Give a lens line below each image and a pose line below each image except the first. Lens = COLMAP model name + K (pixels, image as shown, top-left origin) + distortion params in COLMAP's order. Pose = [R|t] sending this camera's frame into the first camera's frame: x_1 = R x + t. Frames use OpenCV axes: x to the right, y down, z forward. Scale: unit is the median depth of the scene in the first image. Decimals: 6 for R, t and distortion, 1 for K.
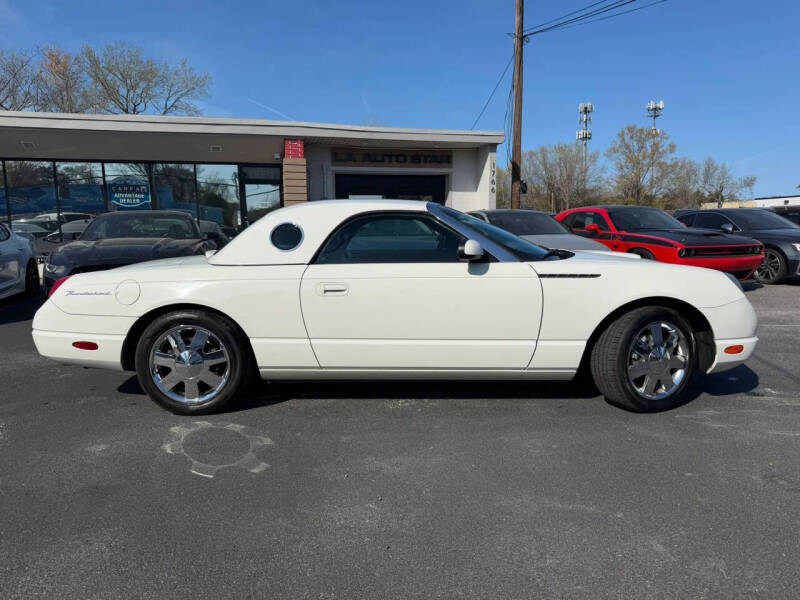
lens RADIAL K [[579.5, 0, 404.1], [0, 579.5, 307.3], [0, 0, 1]] dist [0.048225, -0.050012]
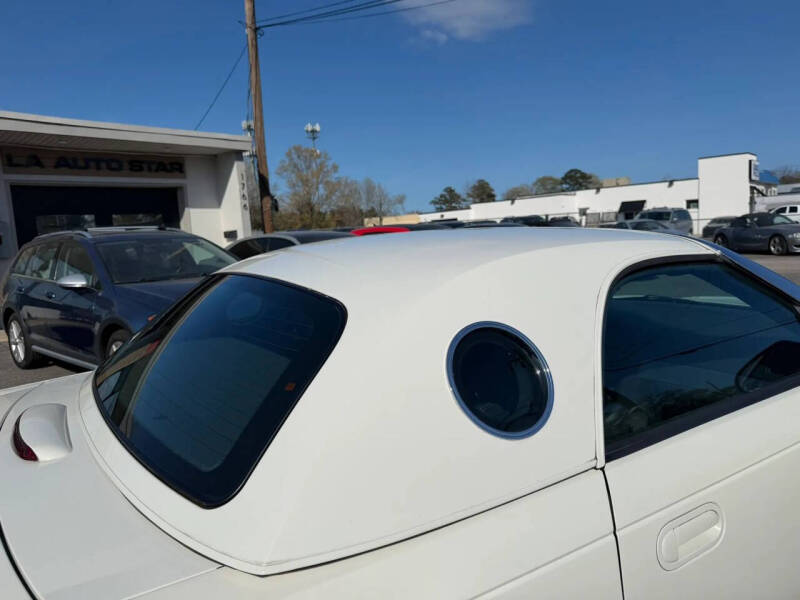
lens RADIAL K [[585.8, 0, 405.6], [0, 585.8, 291.7], [0, 0, 1]] dist [0.013173, -0.031461]
pose [[0.846011, -0.087092, 0.526004, -0.106397], [0.116462, 0.992931, -0.022911, -0.042926], [-0.520290, 0.080642, 0.850174, 0.218654]]
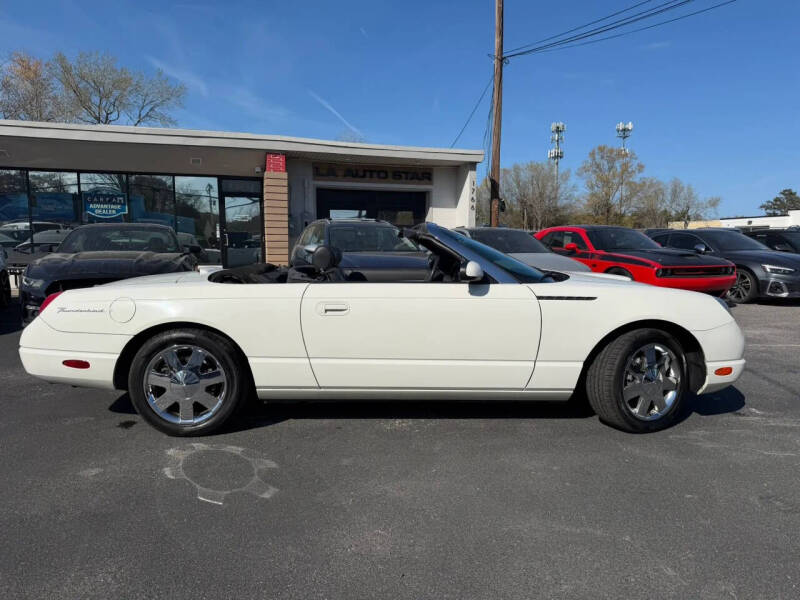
lens RADIAL K [[579.5, 0, 405.4], [0, 579.5, 306.8], [0, 0, 1]] dist [0.048225, -0.050012]
pose [[0.998801, 0.009110, 0.048102, -0.012904], [-0.007959, 0.999679, -0.024071, -0.003344], [-0.048306, 0.023660, 0.998552, -0.000028]]
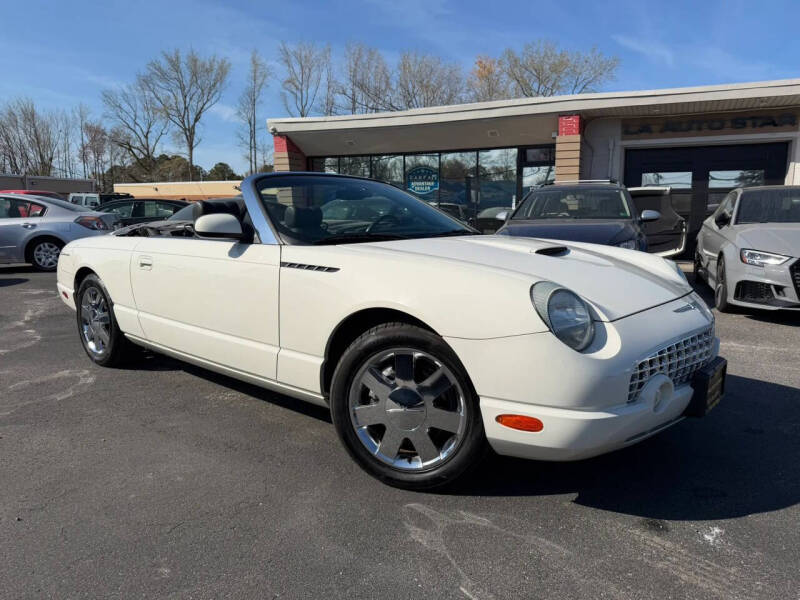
lens RADIAL K [[585.8, 0, 389.2], [0, 585.8, 297.9], [0, 0, 1]] dist [0.013173, -0.031461]
pose [[0.738023, 0.100658, -0.667225, 0.239619], [-0.098432, 0.994294, 0.041124, -0.015603], [0.667557, 0.035326, 0.743720, 0.147155]]
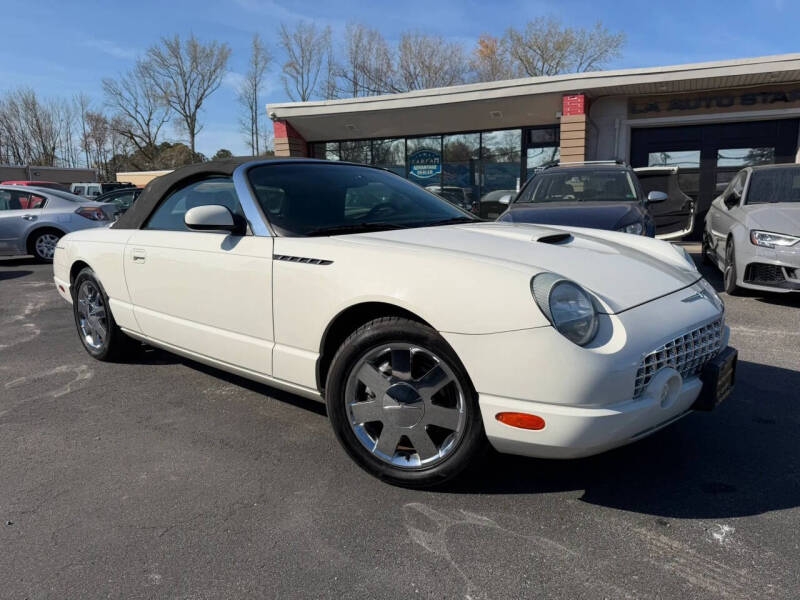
lens RADIAL K [[585.8, 0, 385.2], [0, 585.8, 302.0], [0, 0, 1]] dist [0.013173, -0.031461]
pose [[0.729060, 0.112181, -0.675194, 0.237094], [-0.083031, 0.993687, 0.075443, -0.018235], [0.679395, 0.001060, 0.733772, 0.154130]]
